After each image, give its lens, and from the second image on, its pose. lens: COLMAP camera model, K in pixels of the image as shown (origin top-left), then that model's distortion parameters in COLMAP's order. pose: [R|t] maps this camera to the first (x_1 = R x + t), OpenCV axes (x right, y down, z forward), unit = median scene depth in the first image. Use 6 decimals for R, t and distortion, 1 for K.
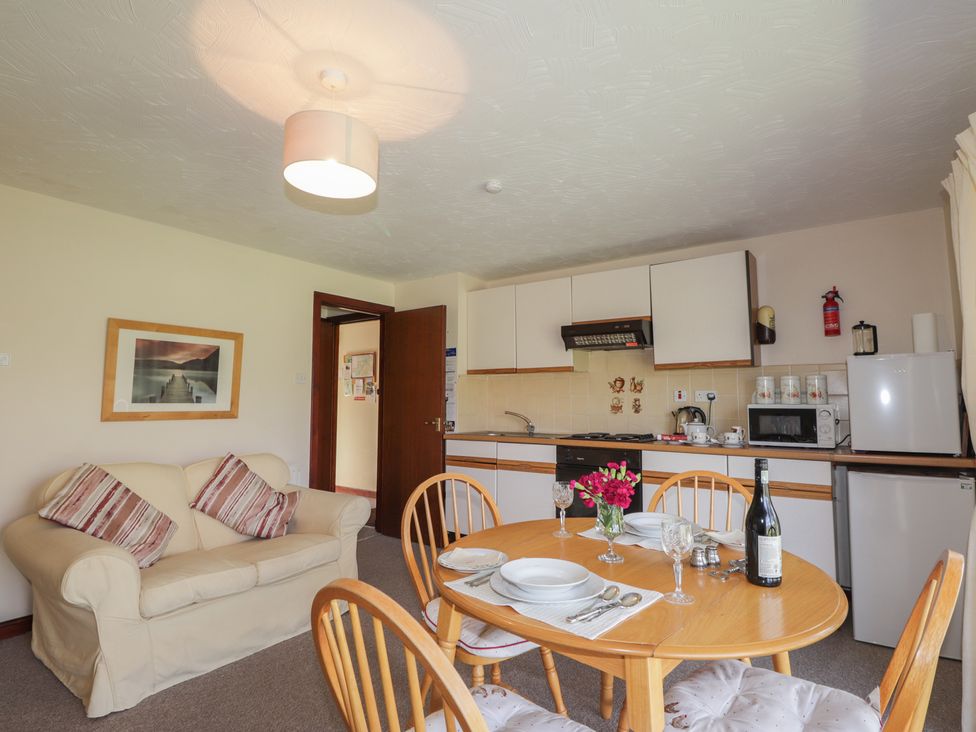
lens RADIAL K [[515.1, 0, 491.3], [0, 515.1, 363.6], [0, 0, 1]] dist [0.002930, -0.014694]
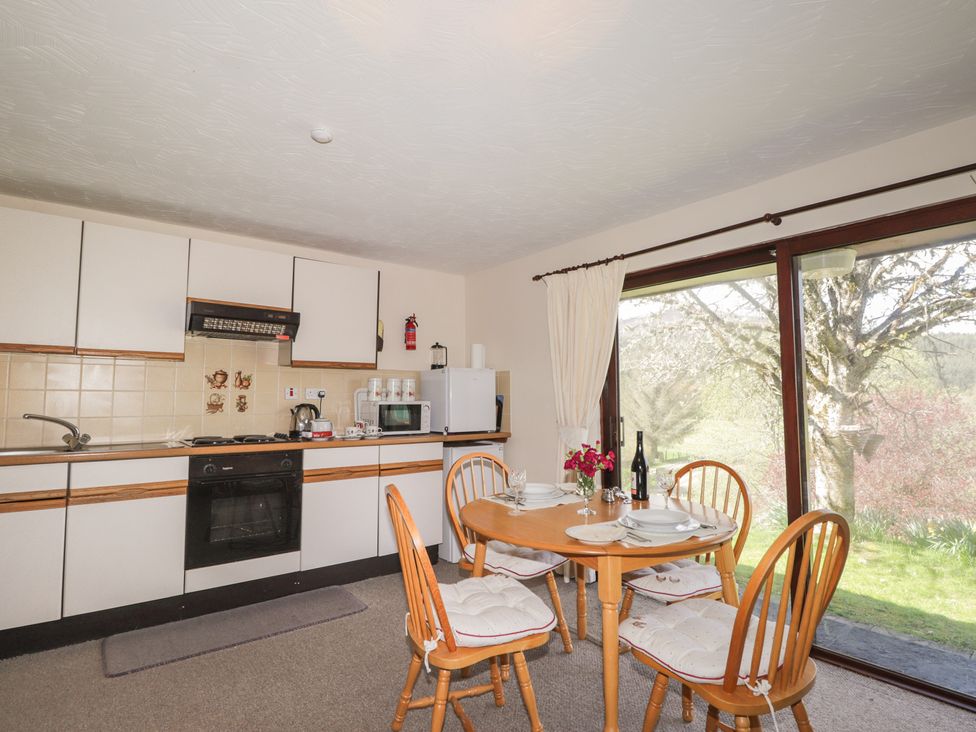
lens RADIAL K [[515.1, 0, 491.3], [0, 515.1, 363.6], [0, 0, 1]] dist [0.002930, -0.014694]
pose [[0.288649, 0.067507, 0.955052, -0.538124], [-0.070883, 0.996280, -0.048999, 0.031190], [-0.954807, -0.053553, 0.292361, 0.396734]]
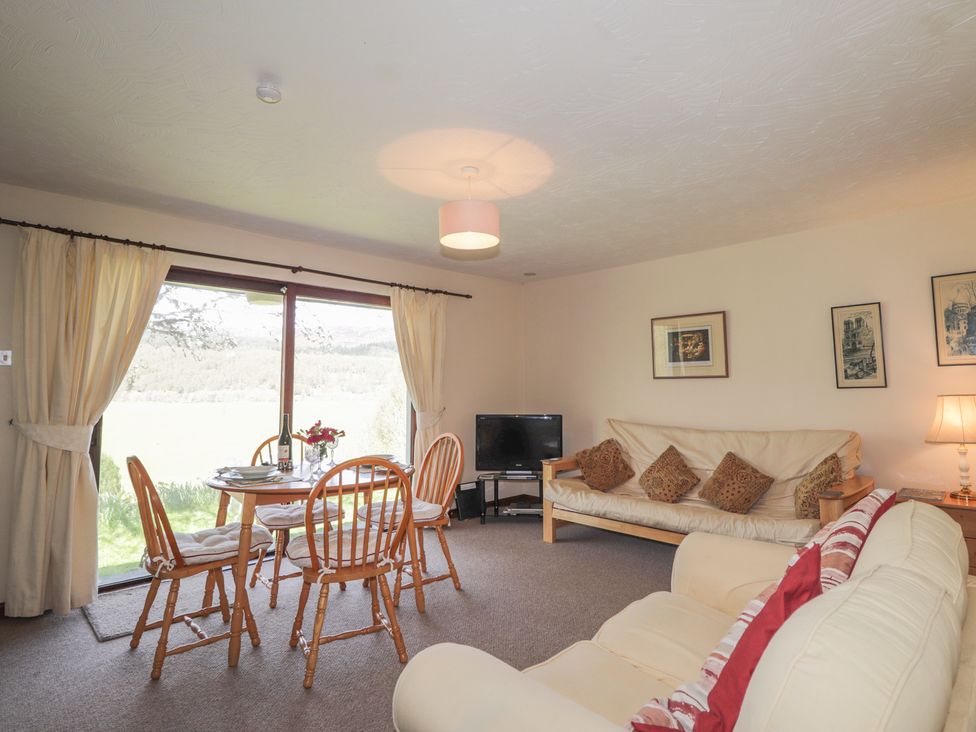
lens RADIAL K [[561.7, 0, 520.3], [0, 561.7, 344.6], [0, 0, 1]] dist [0.002748, -0.012672]
pose [[-0.991711, 0.016763, 0.127390, -0.344077], [-0.002080, 0.989229, -0.146362, 0.097215], [-0.128472, -0.145414, -0.980994, 1.379785]]
